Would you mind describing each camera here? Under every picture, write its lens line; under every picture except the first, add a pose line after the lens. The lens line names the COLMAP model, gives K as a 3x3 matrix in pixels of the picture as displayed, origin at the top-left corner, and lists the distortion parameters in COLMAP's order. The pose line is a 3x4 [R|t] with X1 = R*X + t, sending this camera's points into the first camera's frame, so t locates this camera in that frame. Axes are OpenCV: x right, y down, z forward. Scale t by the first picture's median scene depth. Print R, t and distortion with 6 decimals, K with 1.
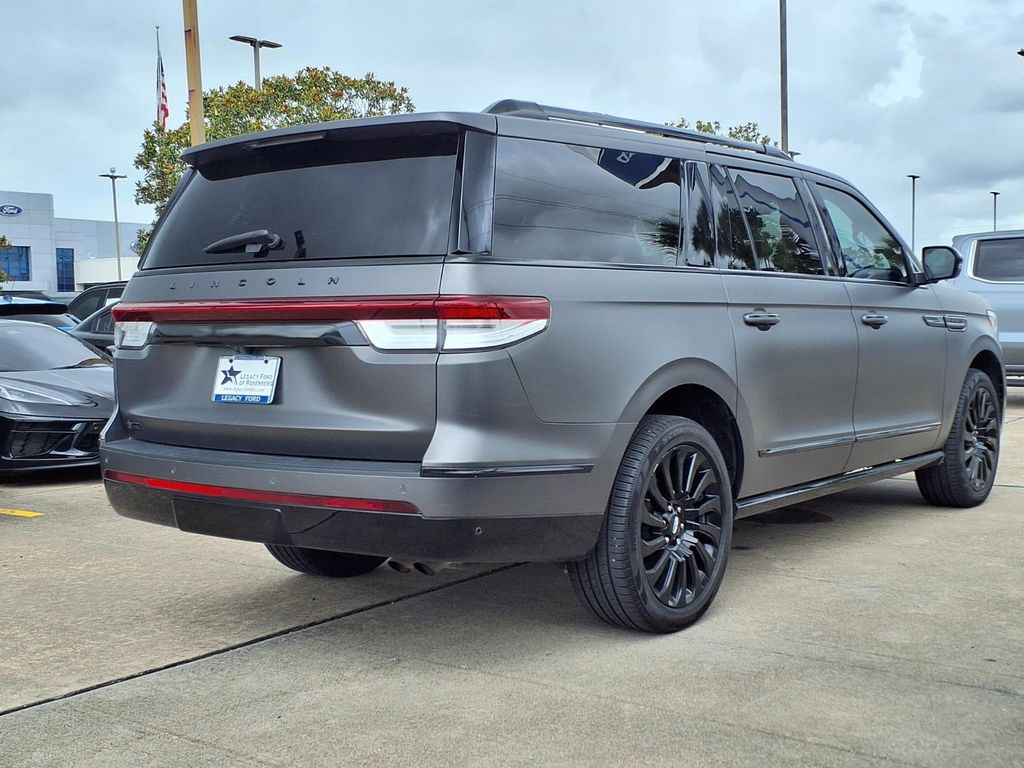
lens RADIAL K [[1347.4, 0, 478.6], [0, 1347.4, 382.4], [0, 0, 1]] dist [0.060641, -0.047917]
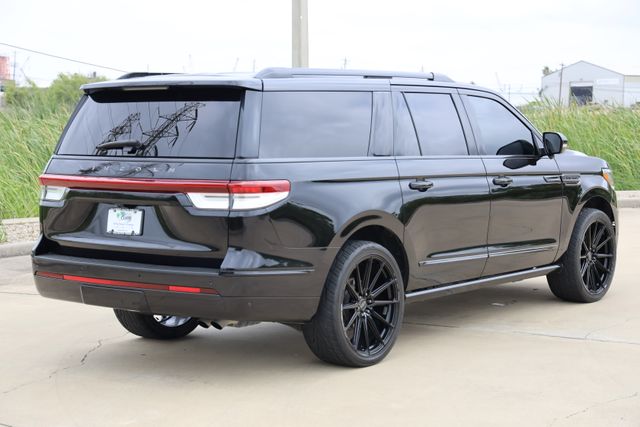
lens RADIAL K [[1207.1, 0, 302.0], [0, 1207.1, 213.1], [0, 0, 1]] dist [0.377513, -0.044821]
pose [[0.999584, 0.011179, 0.026579, 0.022612], [-0.011590, 0.999815, 0.015342, -0.038179], [-0.026402, -0.015644, 0.999529, -0.590851]]
